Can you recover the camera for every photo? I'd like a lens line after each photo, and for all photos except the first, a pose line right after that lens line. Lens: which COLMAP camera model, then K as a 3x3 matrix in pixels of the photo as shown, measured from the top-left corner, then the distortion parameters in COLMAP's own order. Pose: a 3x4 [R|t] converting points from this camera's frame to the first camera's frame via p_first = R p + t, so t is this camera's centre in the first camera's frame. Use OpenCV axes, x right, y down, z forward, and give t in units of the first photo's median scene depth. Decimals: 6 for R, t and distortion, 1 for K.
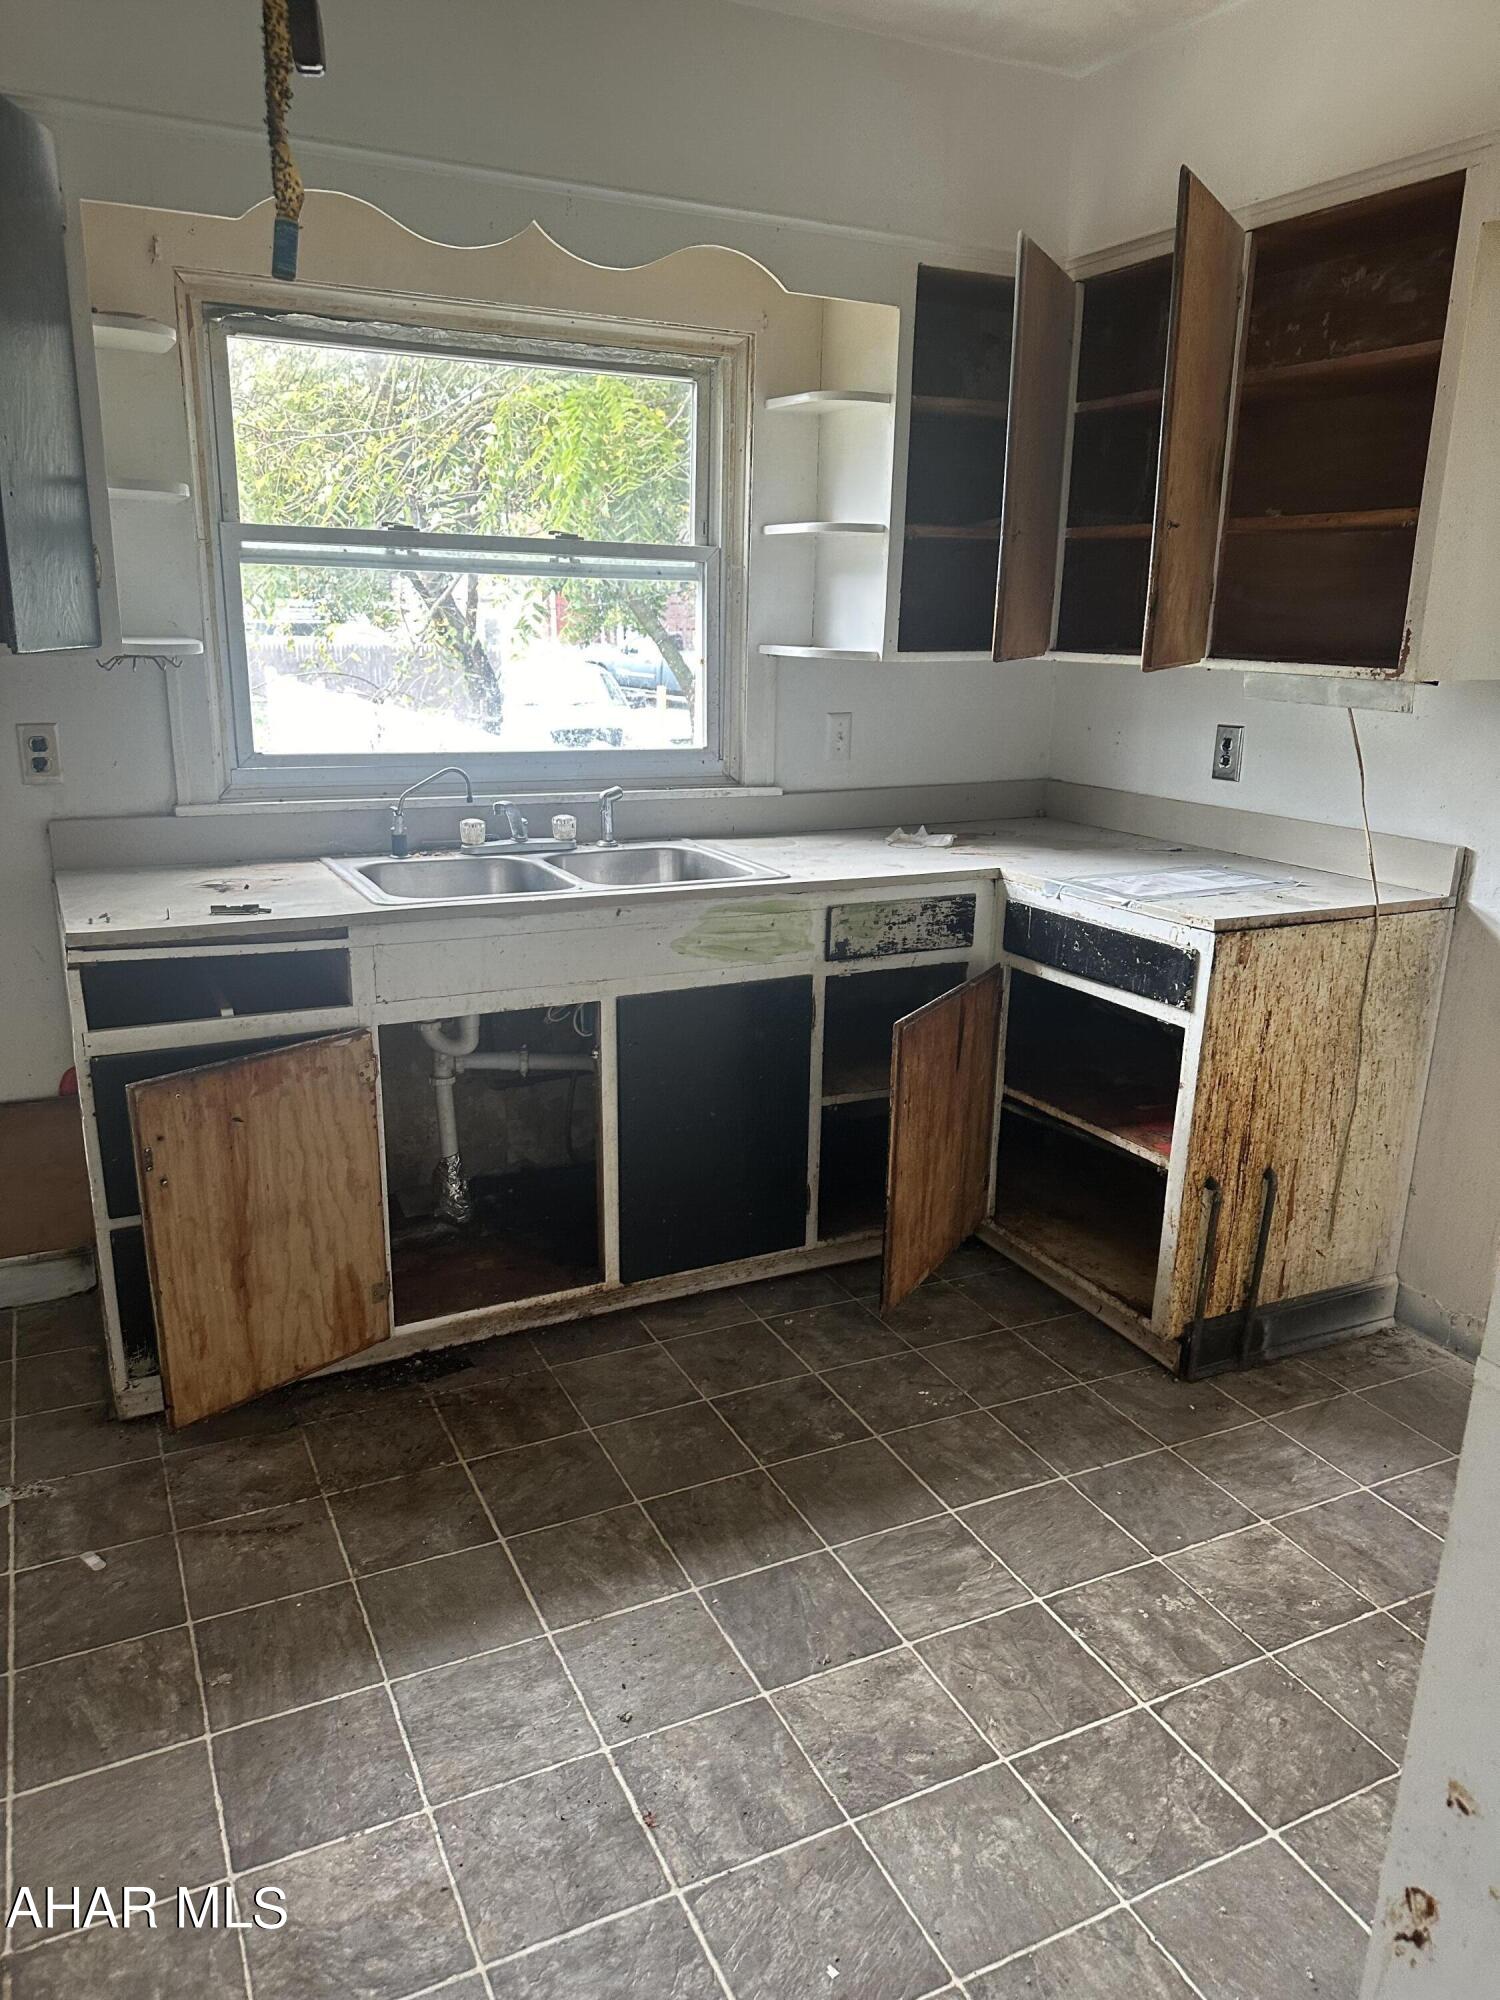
lens RADIAL K [[1447.0, 0, 750.0], [0, 1447.0, 1000.0], [0, 0, 1]] dist [0.022733, -0.001368]
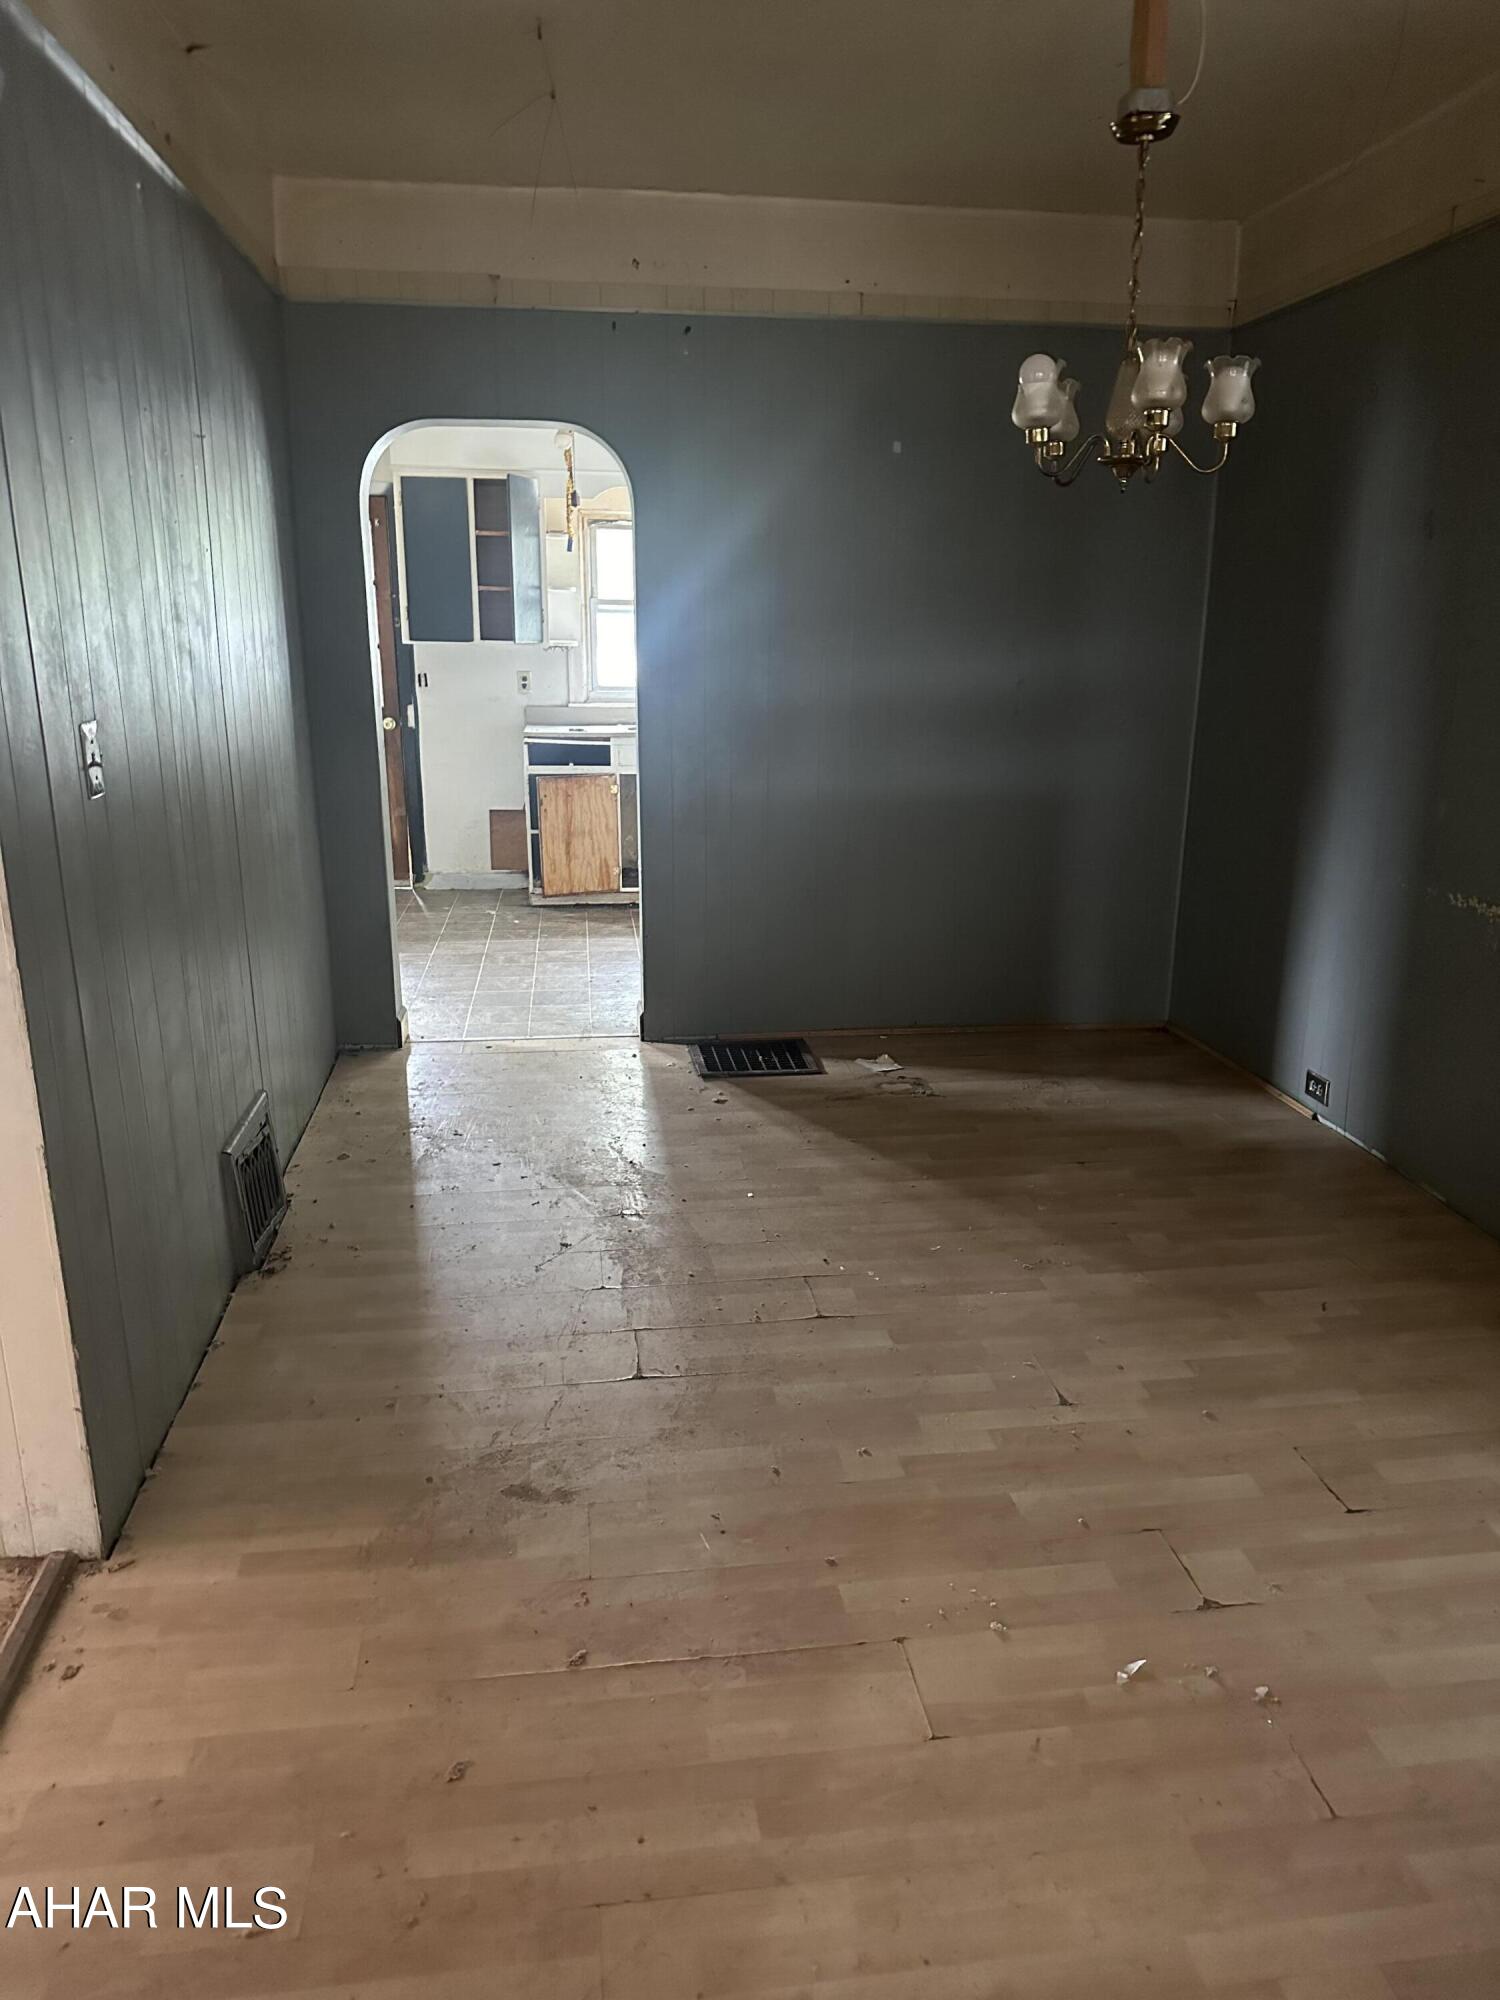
lens RADIAL K [[1387.6, 0, 750.0], [0, 1387.6, 1000.0], [0, 0, 1]] dist [0.177790, -0.162761]
pose [[0.946594, 0.076534, -0.313214, 0.930639], [-0.080567, 0.996749, 0.000068, 0.461711], [0.312201, 0.025171, 0.949682, -1.615743]]
